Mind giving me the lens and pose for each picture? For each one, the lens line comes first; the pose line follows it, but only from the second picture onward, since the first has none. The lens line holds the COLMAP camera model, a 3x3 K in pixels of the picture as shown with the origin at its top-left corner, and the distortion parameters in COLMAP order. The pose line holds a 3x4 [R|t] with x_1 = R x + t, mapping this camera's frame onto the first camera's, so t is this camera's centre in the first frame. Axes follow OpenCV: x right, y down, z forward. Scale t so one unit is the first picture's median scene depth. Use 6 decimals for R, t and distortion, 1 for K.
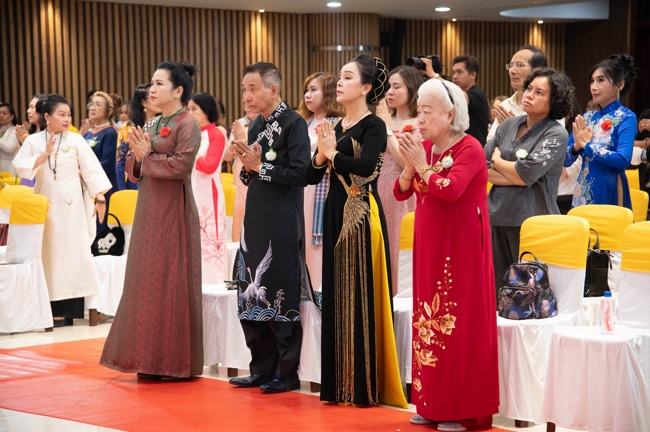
lens RADIAL K [[1701.0, 0, 362.9], [0, 1701.0, 233.6], [0, 0, 1]] dist [0.929444, 0.000000]
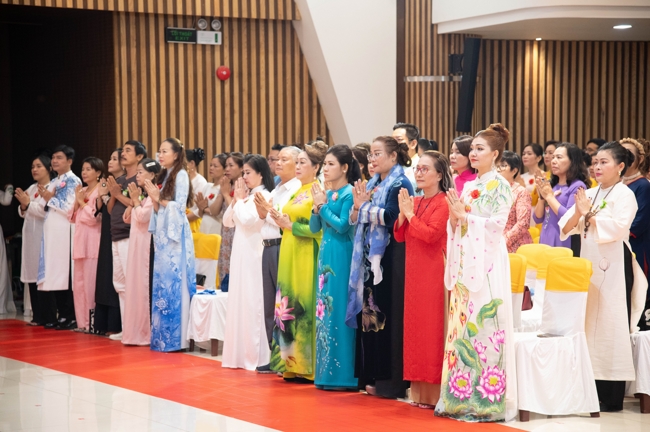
lens RADIAL K [[1701.0, 0, 325.7], [0, 1701.0, 222.2], [0, 0, 1]] dist [0.929444, 0.000000]
pose [[0.971601, 0.012451, -0.236296, -0.102503], [-0.019387, 0.999446, -0.027055, -0.013682], [0.235828, 0.030868, 0.971305, 0.126423]]
